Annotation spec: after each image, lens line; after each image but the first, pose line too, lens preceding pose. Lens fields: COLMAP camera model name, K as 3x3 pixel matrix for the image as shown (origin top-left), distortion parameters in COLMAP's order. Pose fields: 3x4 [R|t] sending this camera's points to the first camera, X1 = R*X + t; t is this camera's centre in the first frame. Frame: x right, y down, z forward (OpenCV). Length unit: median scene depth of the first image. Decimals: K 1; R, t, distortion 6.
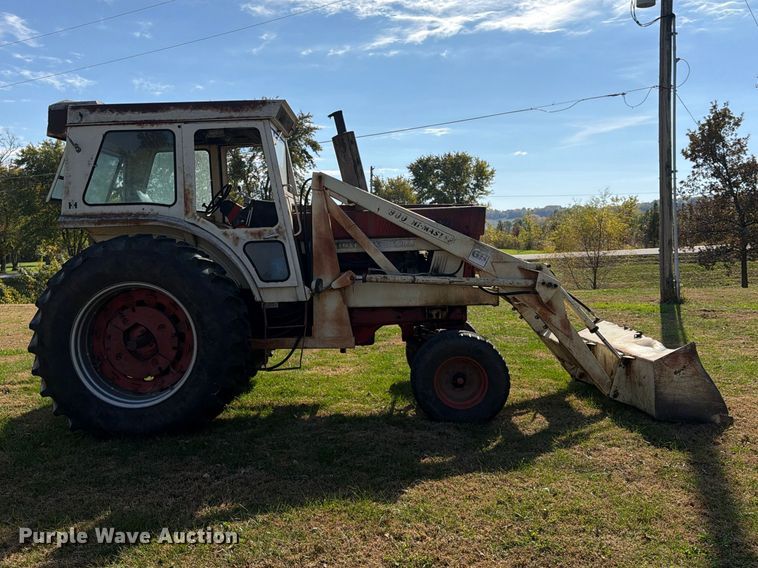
lens RADIAL K [[794.2, 0, 376.6], [0, 794.2, 268.5], [0, 0, 1]] dist [0.181395, -0.331067]
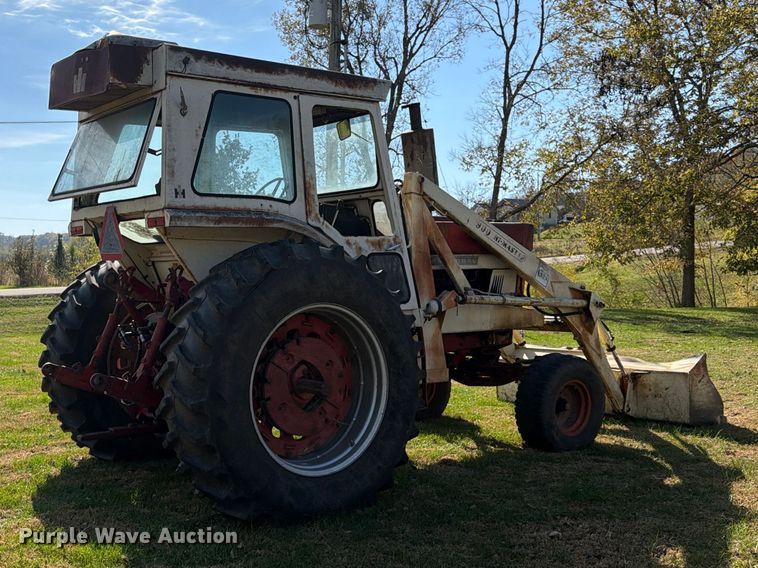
lens RADIAL K [[946.3, 0, 336.6], [0, 946.3, 284.5], [0, 0, 1]] dist [0.160991, -0.020053]
pose [[0.739689, 0.005713, 0.672925, -0.816682], [0.016044, 0.999530, -0.026121, 0.021153], [-0.672758, 0.030118, 0.739249, 0.328351]]
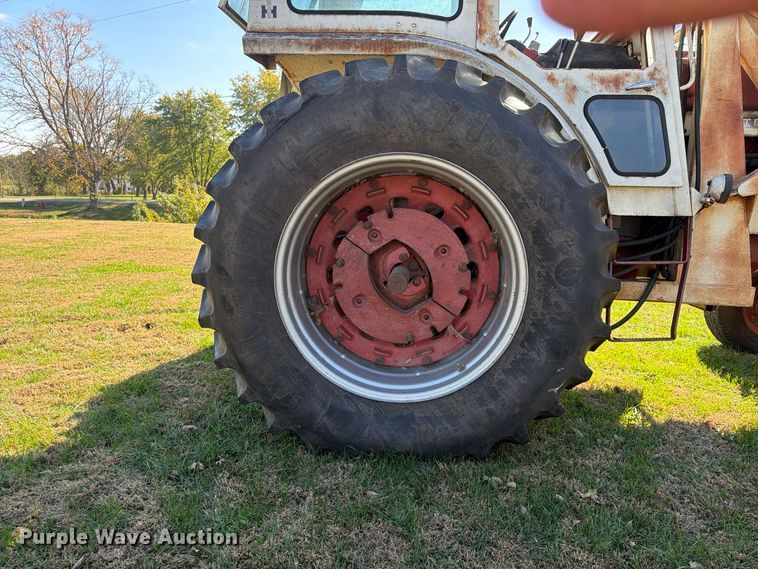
lens RADIAL K [[540.5, 0, 380.8], [0, 540.5, 297.8], [0, 0, 1]] dist [0.071281, -0.091511]
pose [[0.998212, 0.055930, -0.021081, -0.285030], [-0.052336, 0.988233, 0.143722, 0.052897], [0.028871, -0.142362, 0.989394, 0.621838]]
